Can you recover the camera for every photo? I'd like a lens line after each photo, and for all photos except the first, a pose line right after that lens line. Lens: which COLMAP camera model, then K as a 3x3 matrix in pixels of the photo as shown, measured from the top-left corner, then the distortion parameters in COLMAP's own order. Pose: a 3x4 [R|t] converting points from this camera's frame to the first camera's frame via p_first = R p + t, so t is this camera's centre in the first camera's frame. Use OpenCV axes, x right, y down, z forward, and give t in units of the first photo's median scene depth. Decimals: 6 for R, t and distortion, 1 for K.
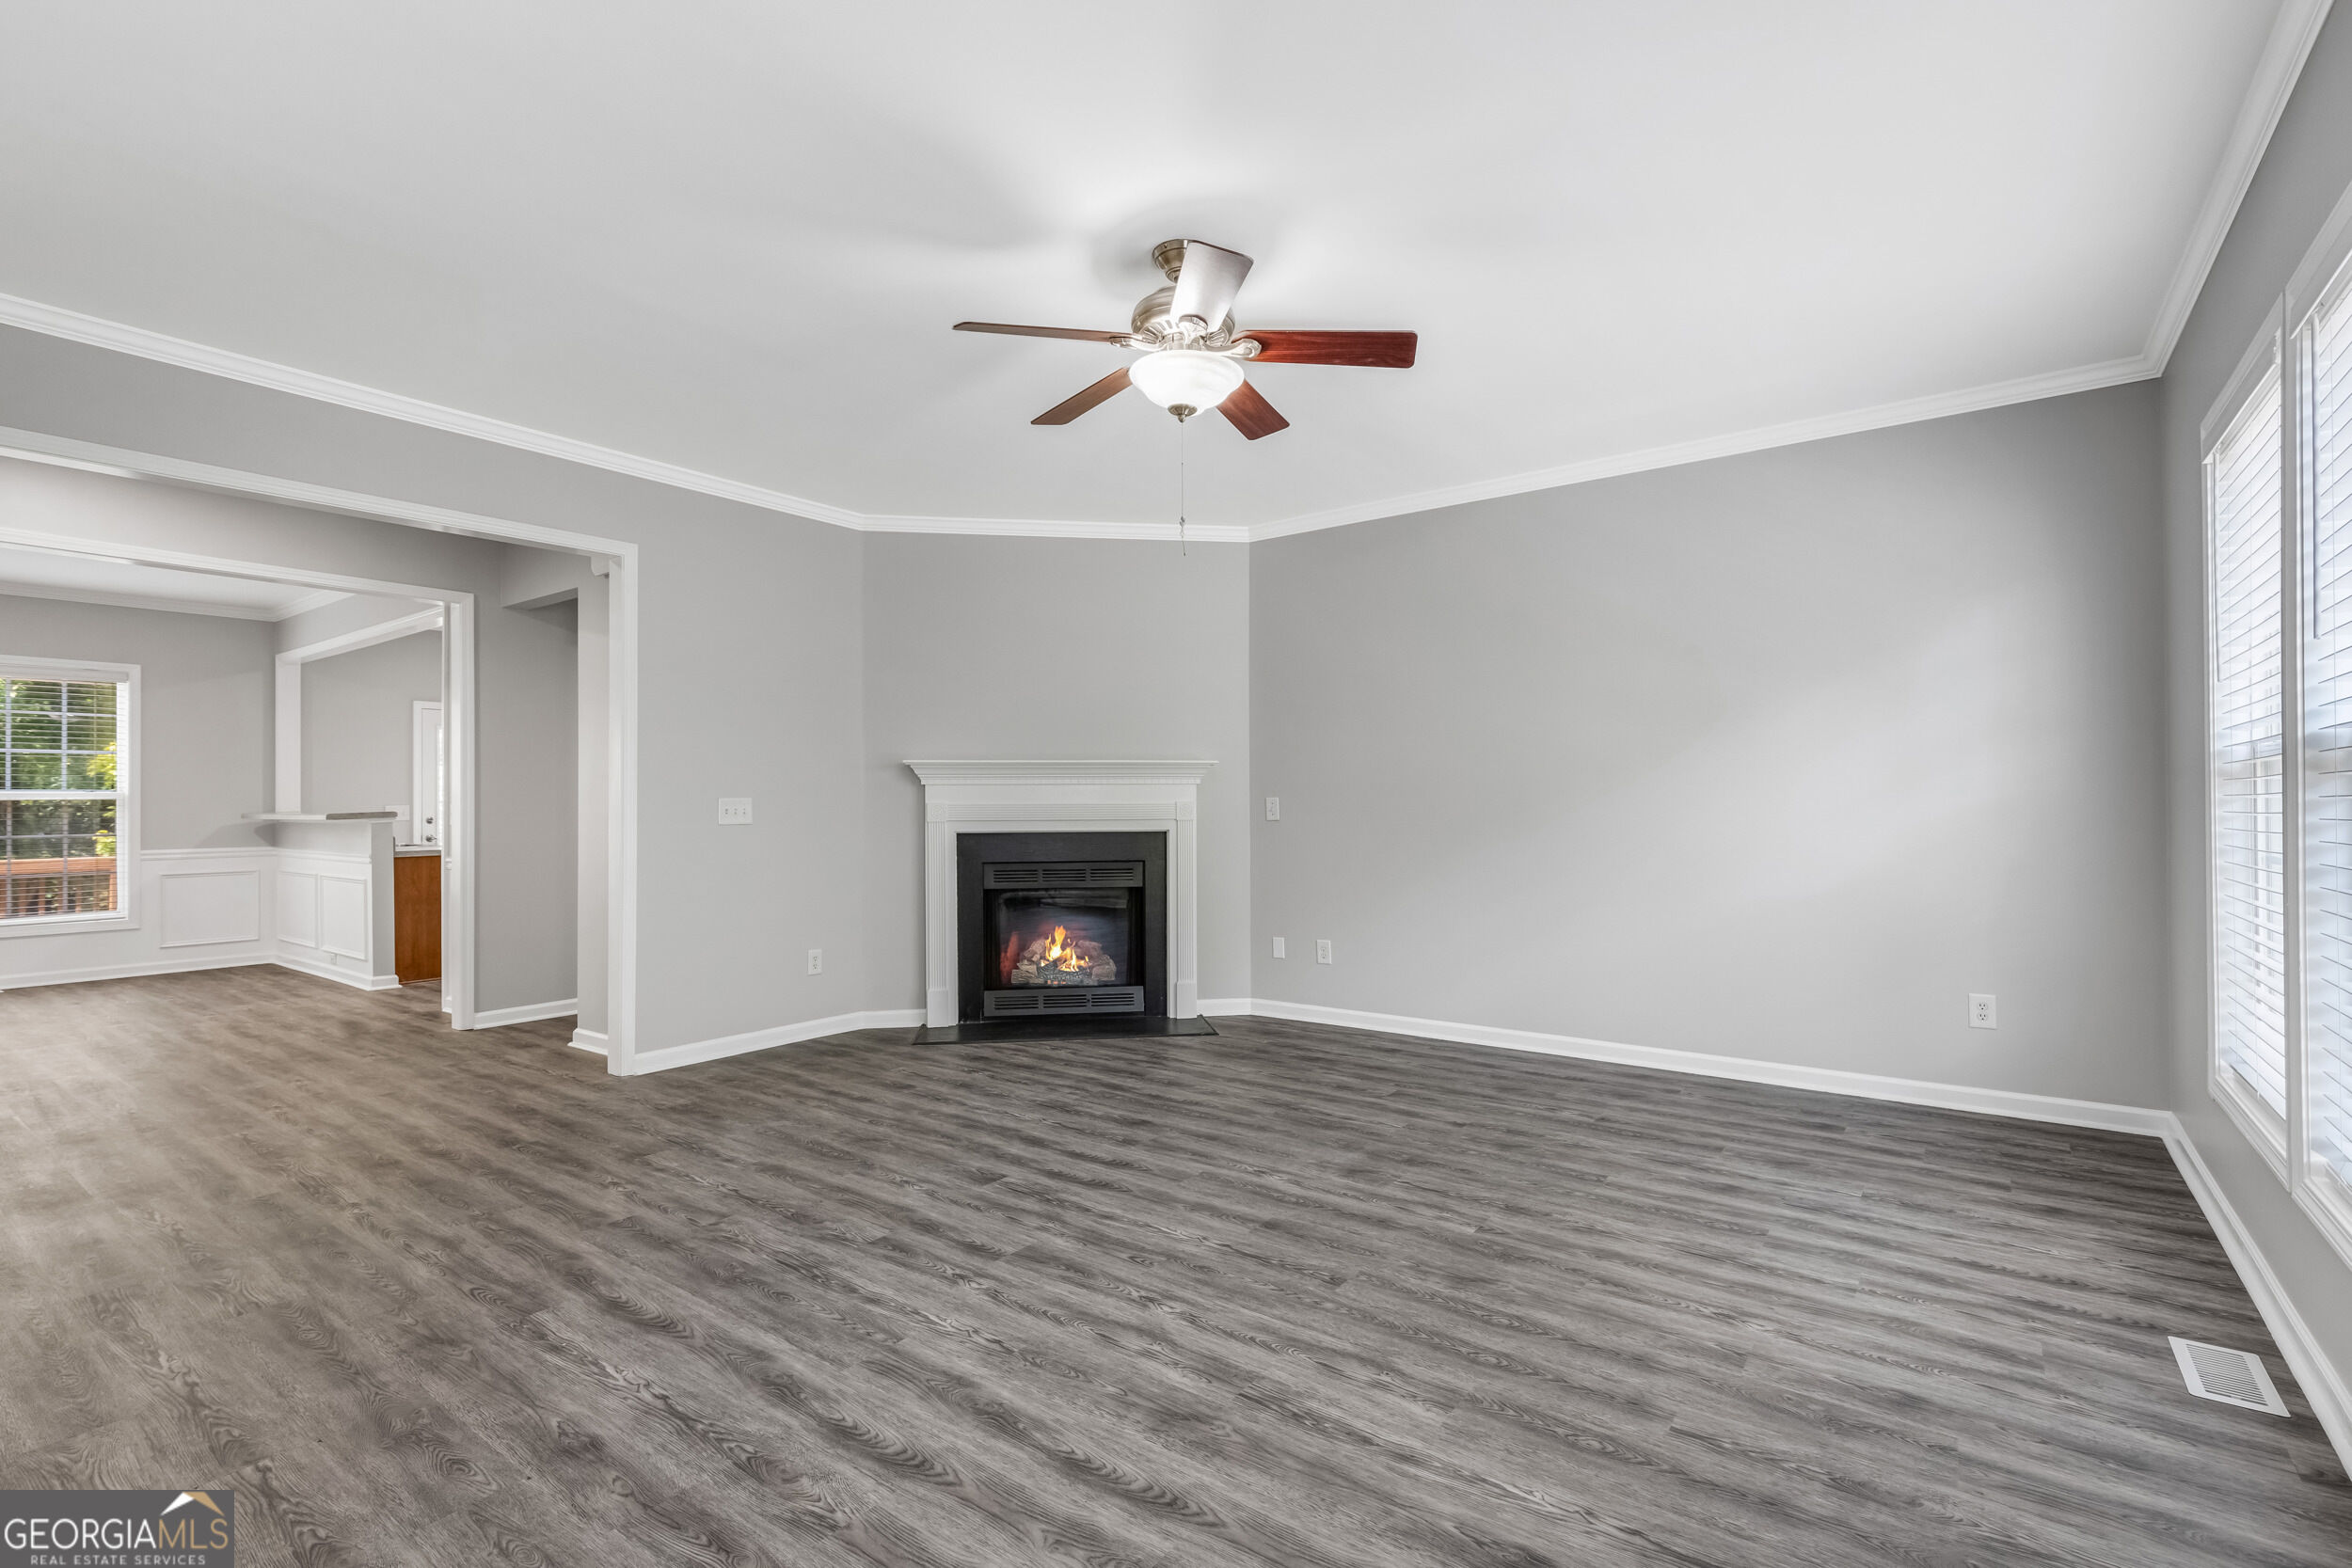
lens RADIAL K [[1062.9, 0, 1191.5], [0, 1062.9, 792.6], [0, 0, 1]] dist [0.008385, -0.001798]
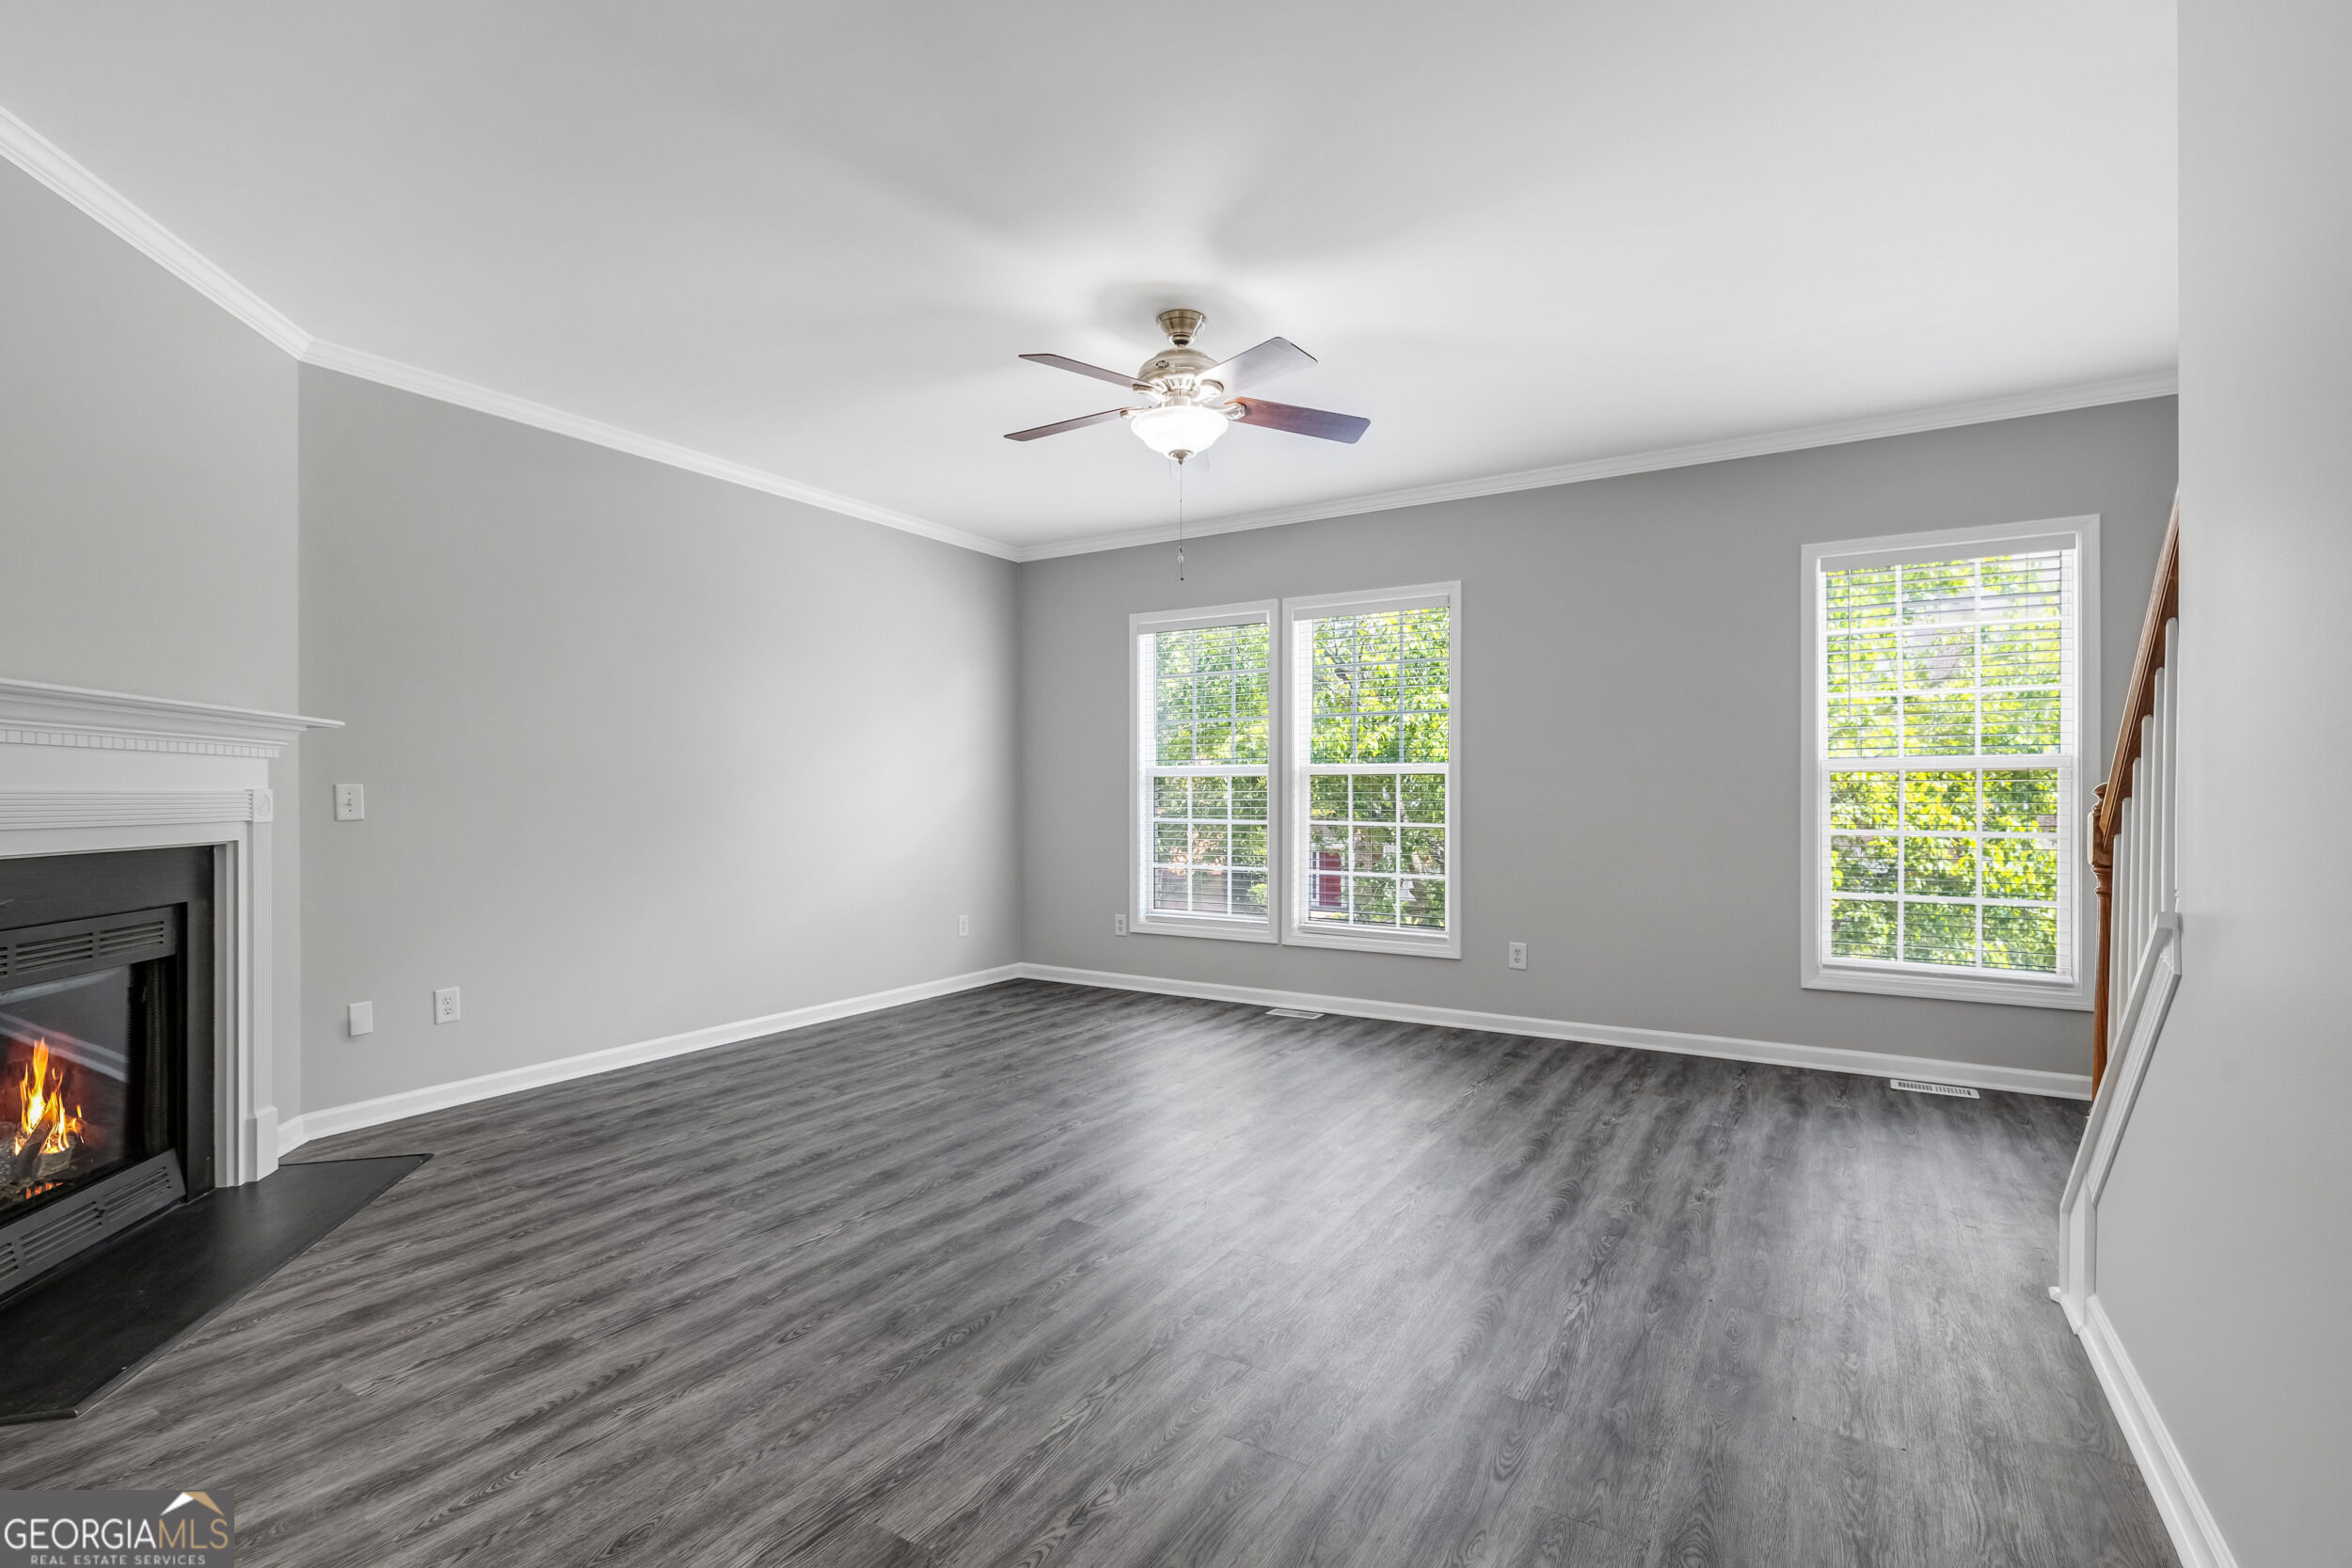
lens RADIAL K [[1062.9, 0, 1176.1], [0, 1062.9, 787.2], [0, 0, 1]] dist [0.008385, -0.001798]
pose [[-0.076148, 0.012161, 0.997022, -0.860608], [-0.009331, 0.999873, -0.012909, 0.015045], [-0.997053, -0.010287, -0.076025, 0.804086]]
